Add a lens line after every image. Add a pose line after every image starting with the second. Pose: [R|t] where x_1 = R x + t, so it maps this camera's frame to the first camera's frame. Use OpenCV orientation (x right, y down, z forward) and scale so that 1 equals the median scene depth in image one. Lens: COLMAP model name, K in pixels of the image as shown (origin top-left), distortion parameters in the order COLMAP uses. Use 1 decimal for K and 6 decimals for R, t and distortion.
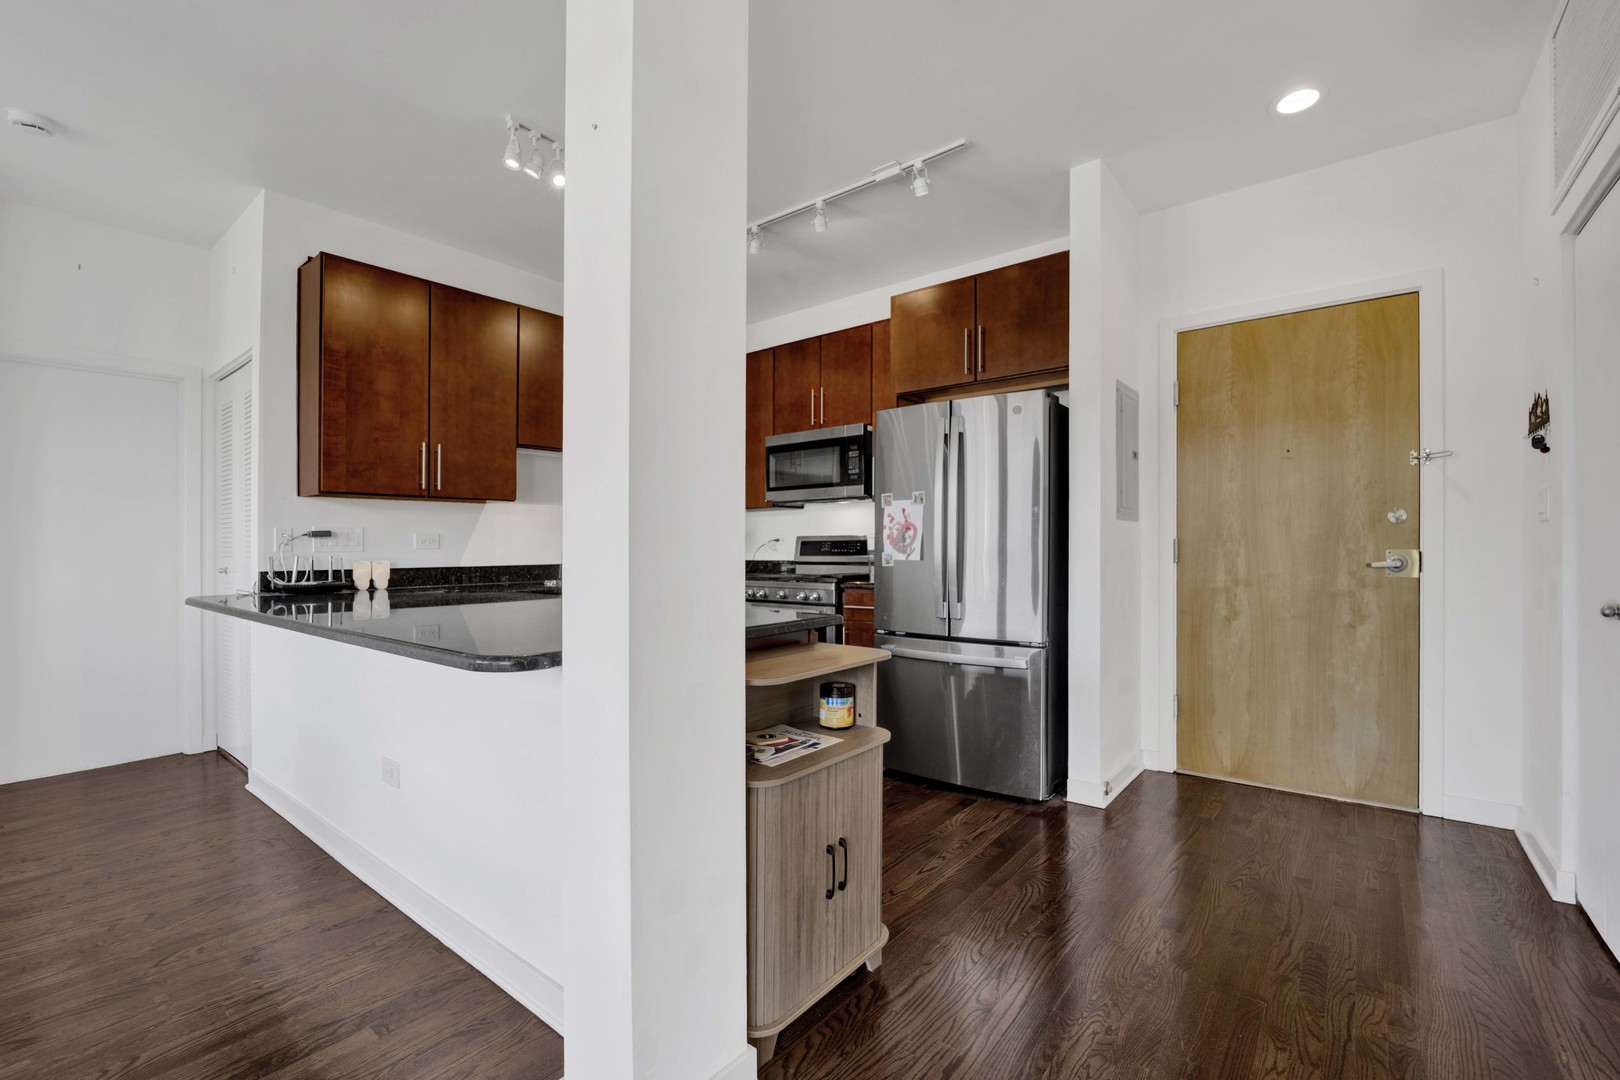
lens RADIAL K [[699.2, 0, 810.0], [0, 699.2, 540.0], [0, 0, 1]] dist [-0.027875, -0.000087]
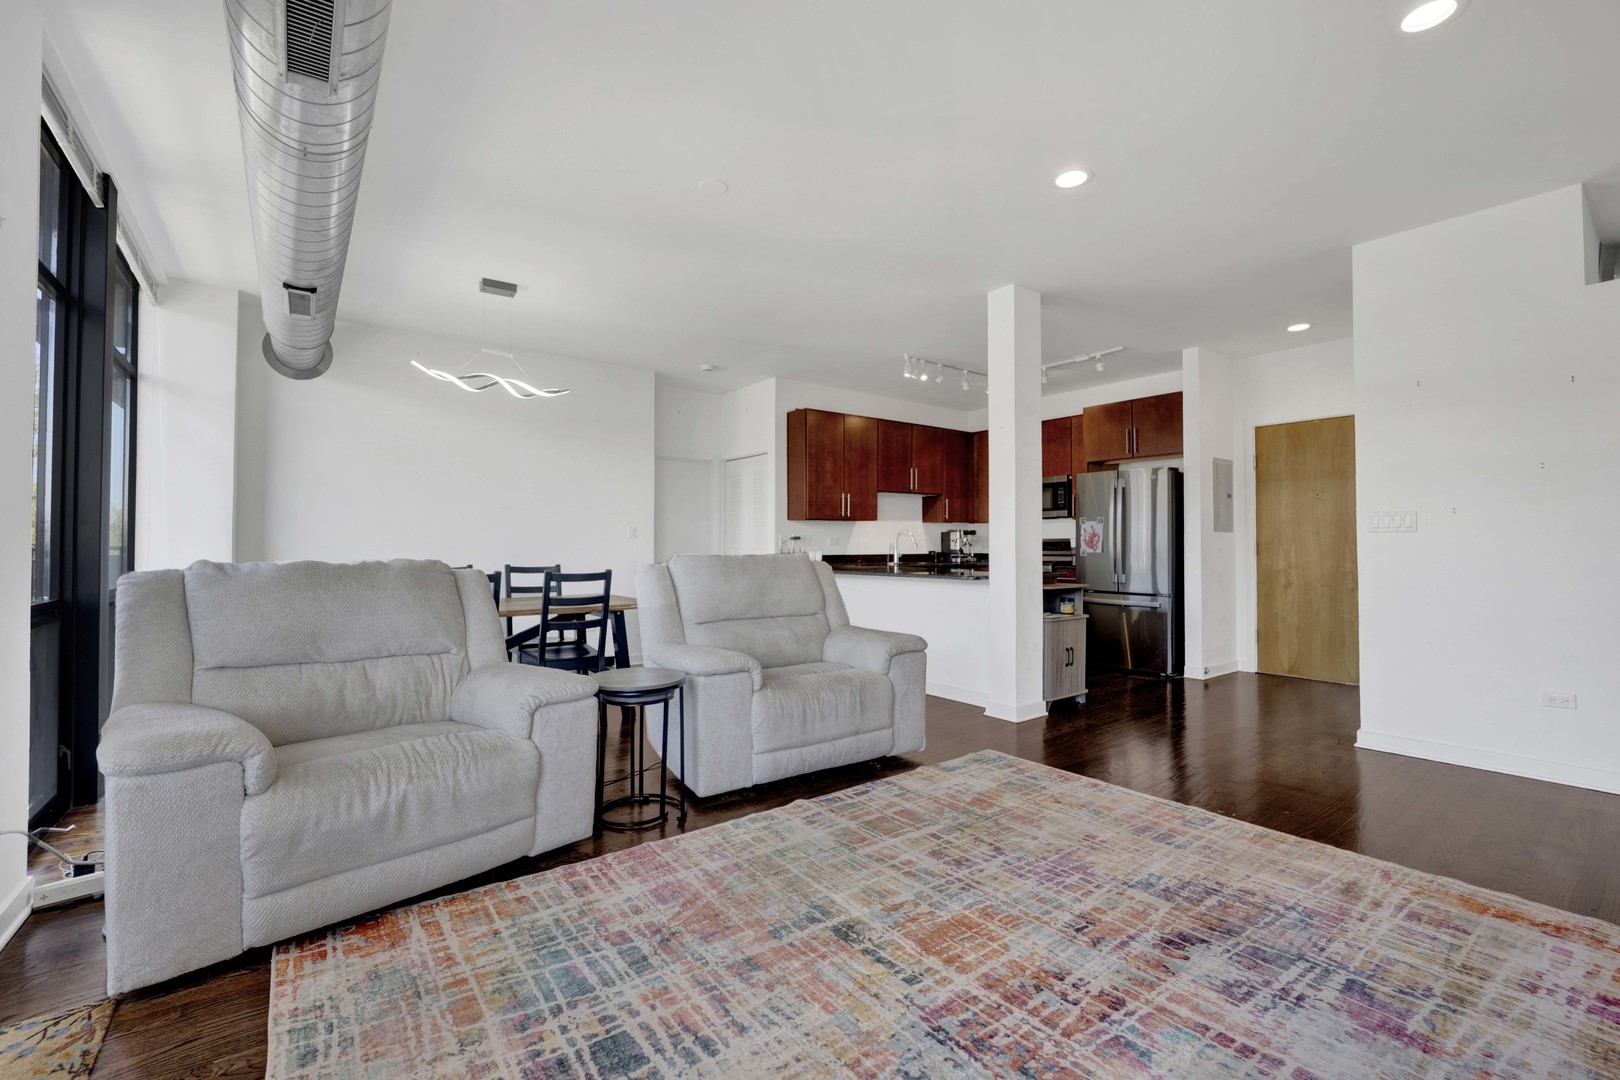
lens RADIAL K [[698.6, 0, 786.4], [0, 698.6, 511.0], [0, 0, 1]] dist [-0.020734, -0.000938]
pose [[0.961565, -0.006655, -0.274496, -0.149122], [-0.003118, 0.999377, -0.035153, -0.015562], [0.274559, 0.034657, 0.960946, -1.070188]]
